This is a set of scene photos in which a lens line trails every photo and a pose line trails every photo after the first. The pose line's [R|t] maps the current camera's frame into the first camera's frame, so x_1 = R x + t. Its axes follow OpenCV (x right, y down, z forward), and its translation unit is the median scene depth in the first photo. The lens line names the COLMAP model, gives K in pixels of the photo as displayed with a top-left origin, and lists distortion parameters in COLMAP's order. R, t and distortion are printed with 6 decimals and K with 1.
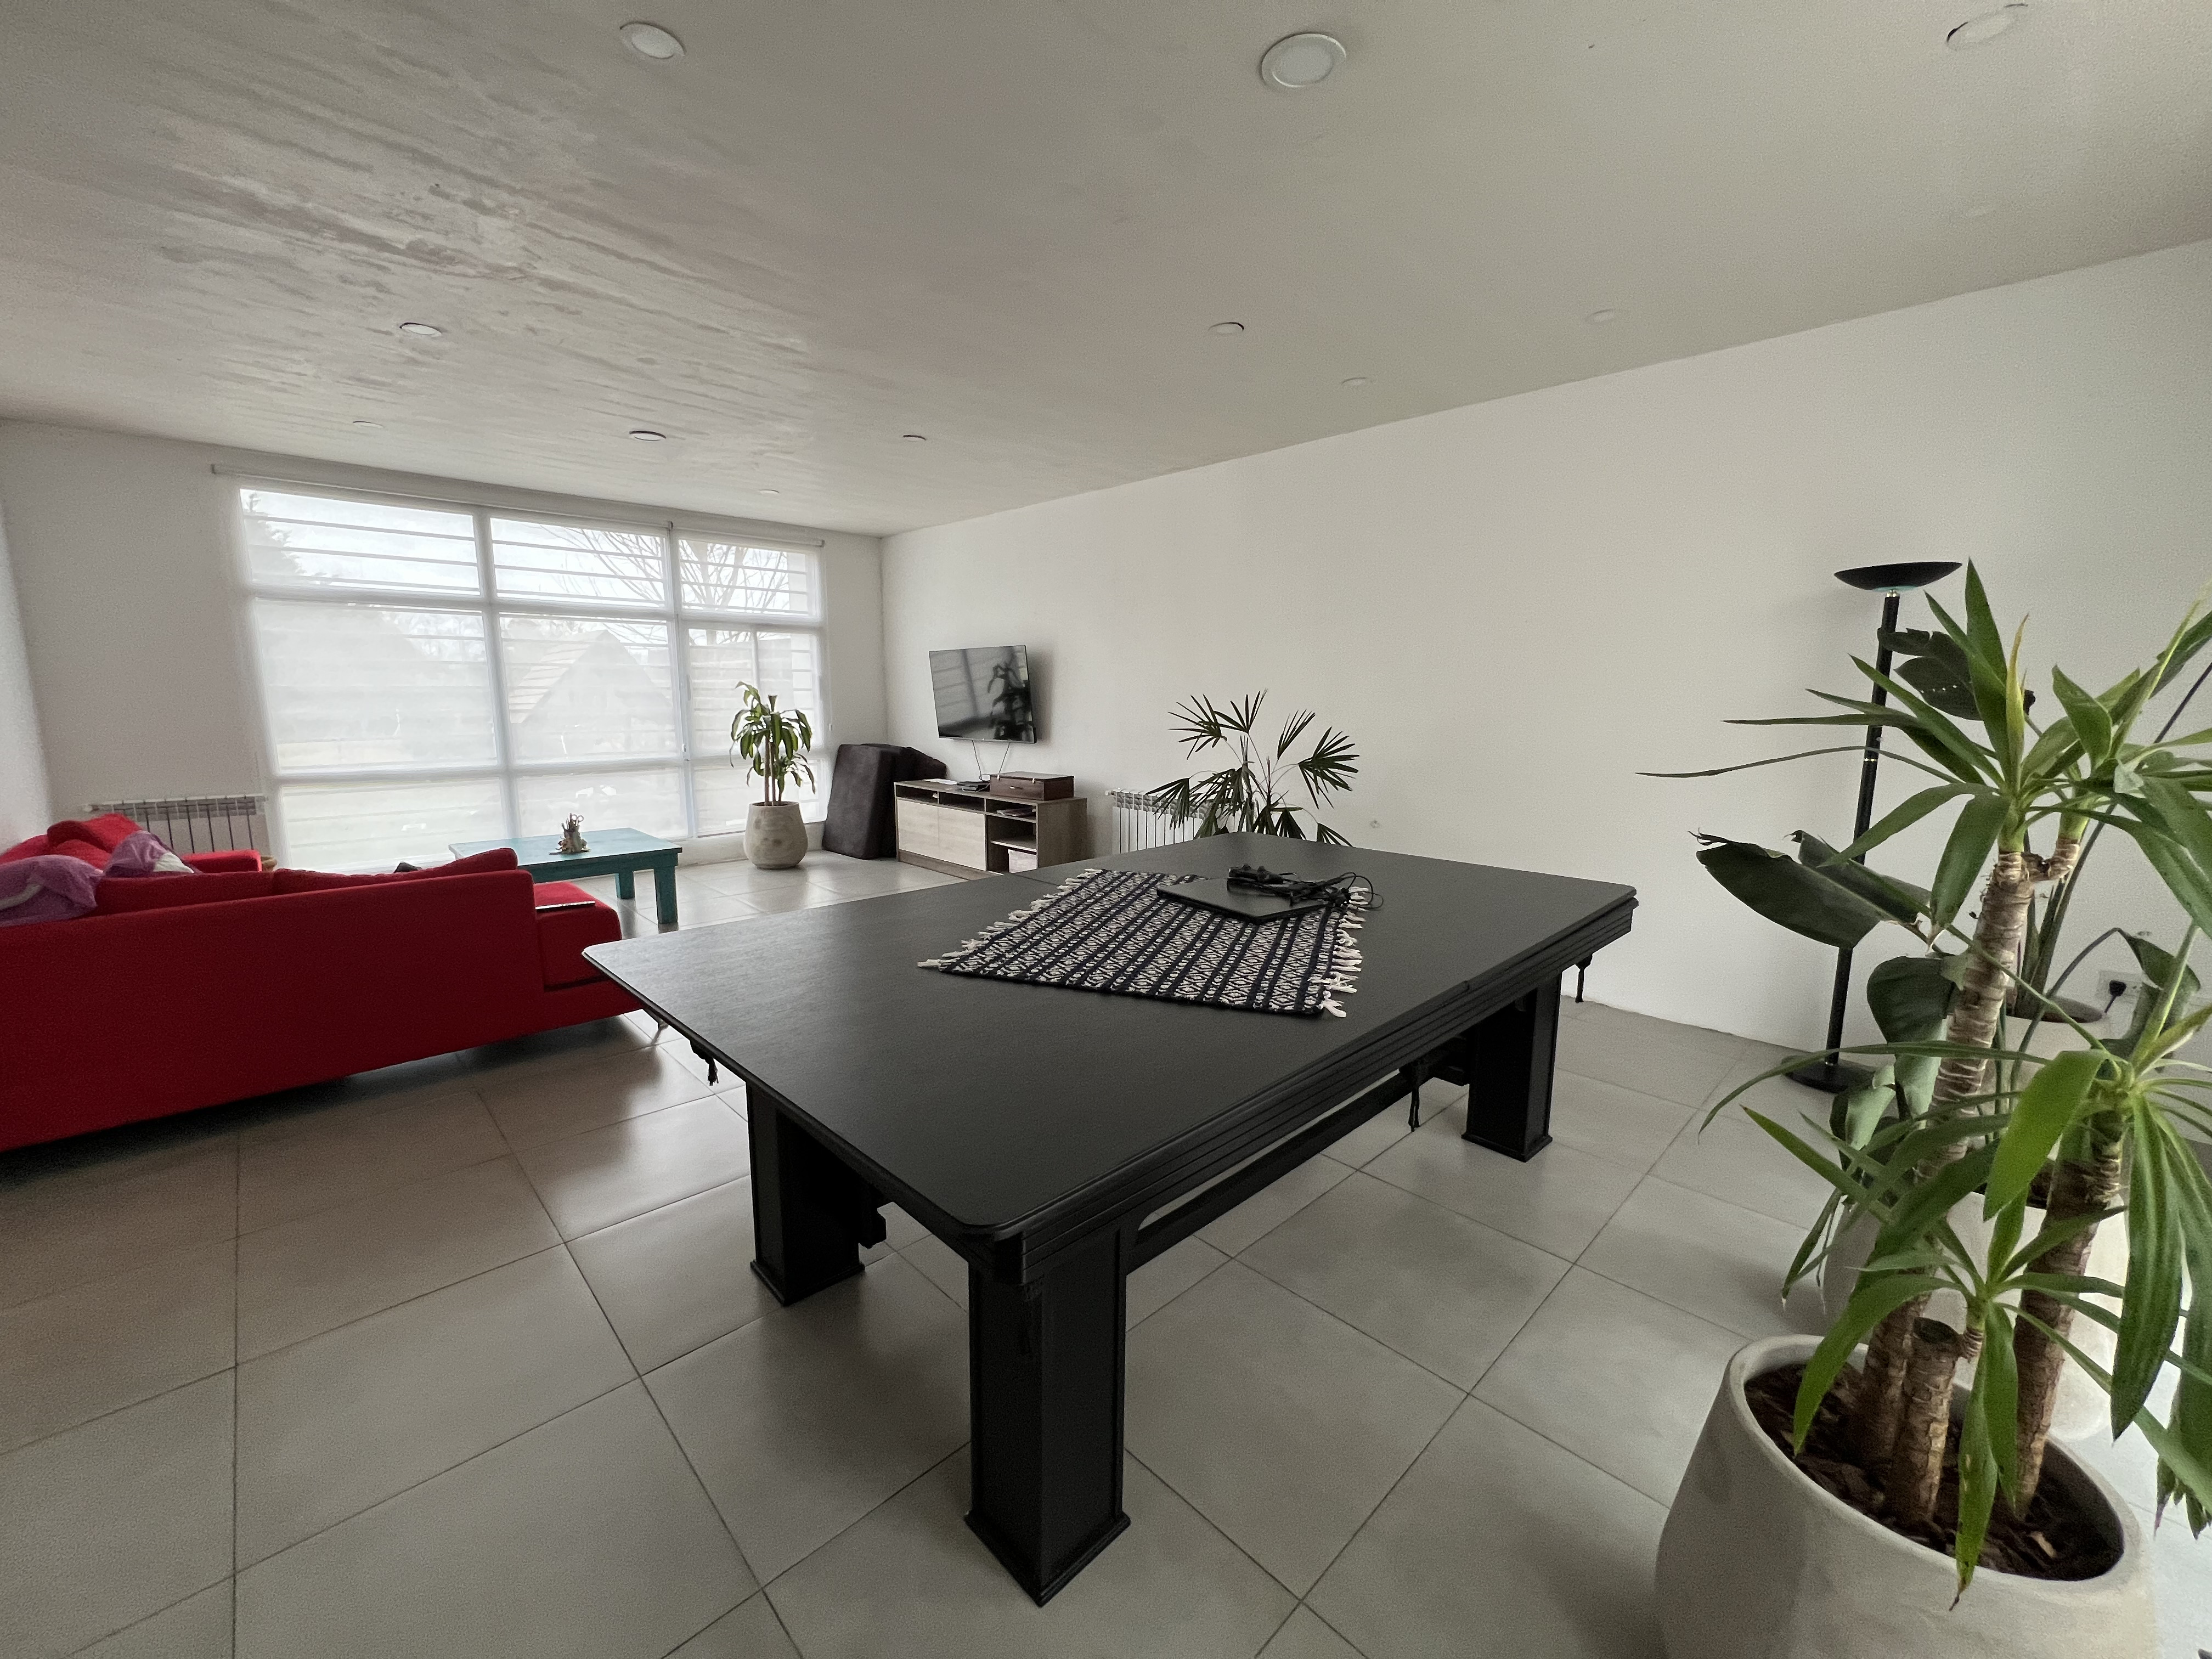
lens RADIAL K [[882.7, 0, 1103.4], [0, 882.7, 834.2], [0, 0, 1]] dist [-0.001587, 0.000343]
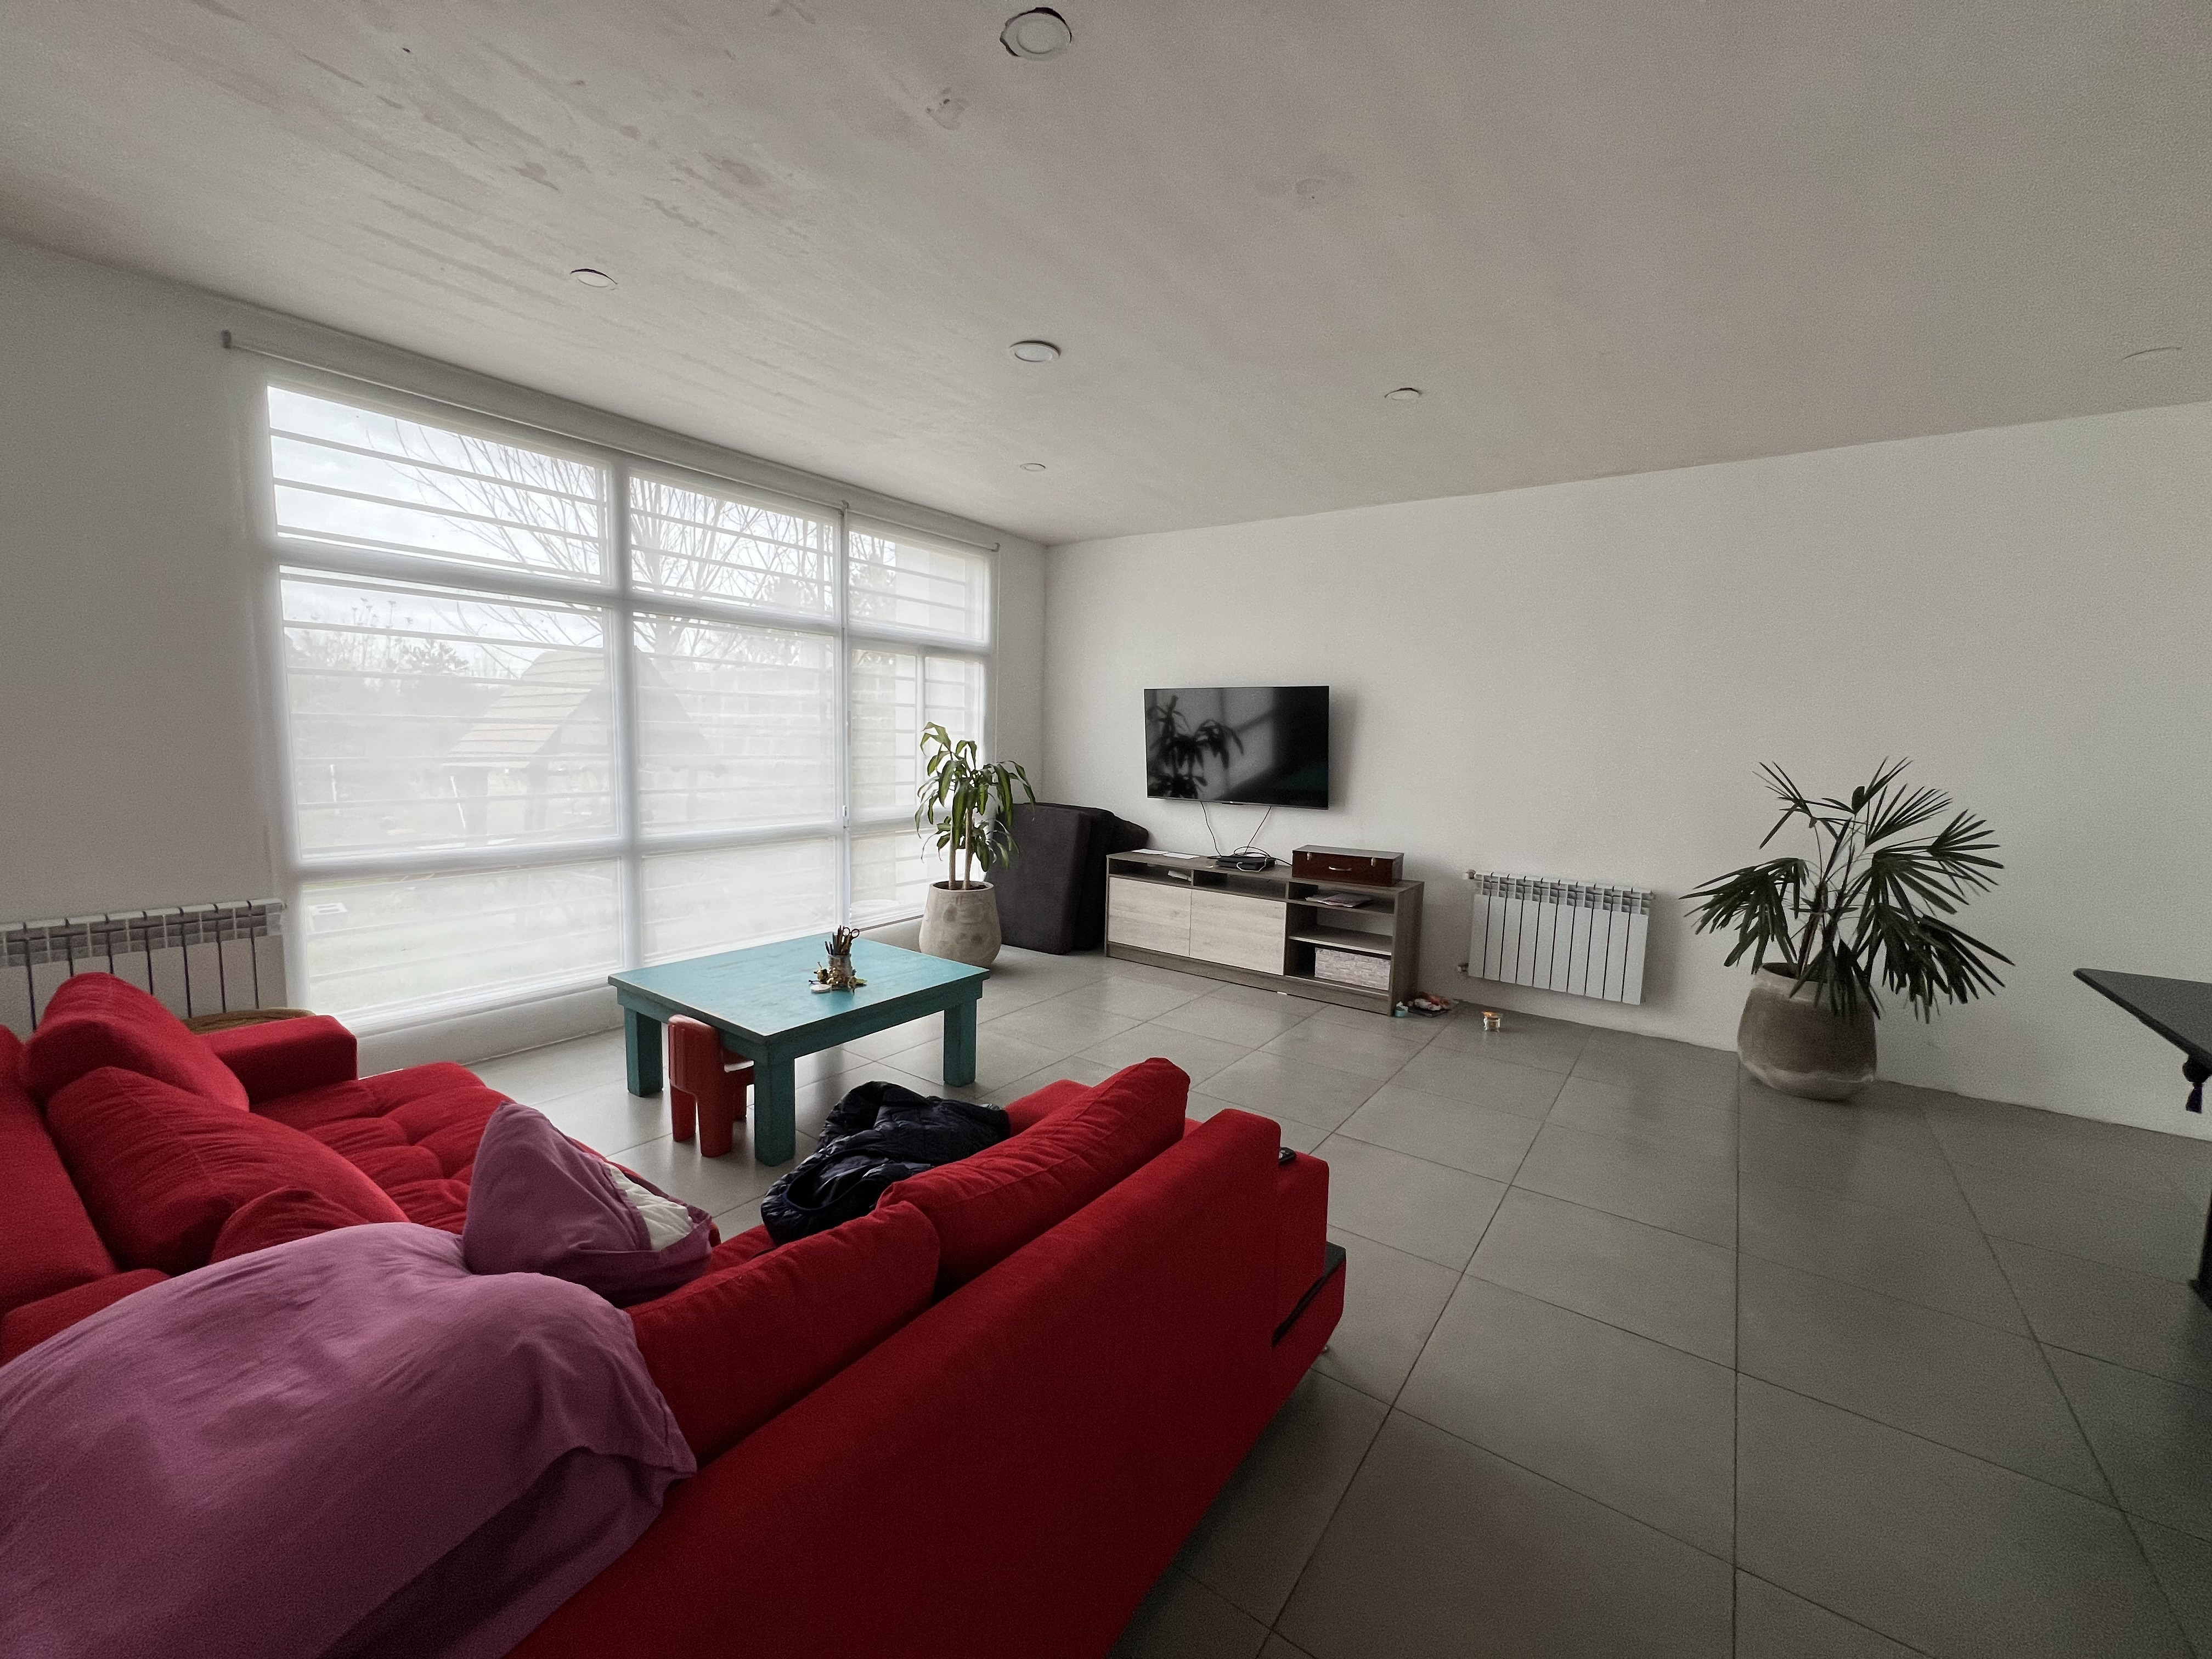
lens RADIAL K [[882.7, 0, 1105.9], [0, 882.7, 832.8], [0, 0, 1]] dist [-0.001587, 0.000343]
pose [[0.983234, 0.002220, 0.182337, -0.429258], [0.006280, 0.998920, -0.046027, -0.048568], [-0.182242, 0.046400, 0.982158, 0.268451]]
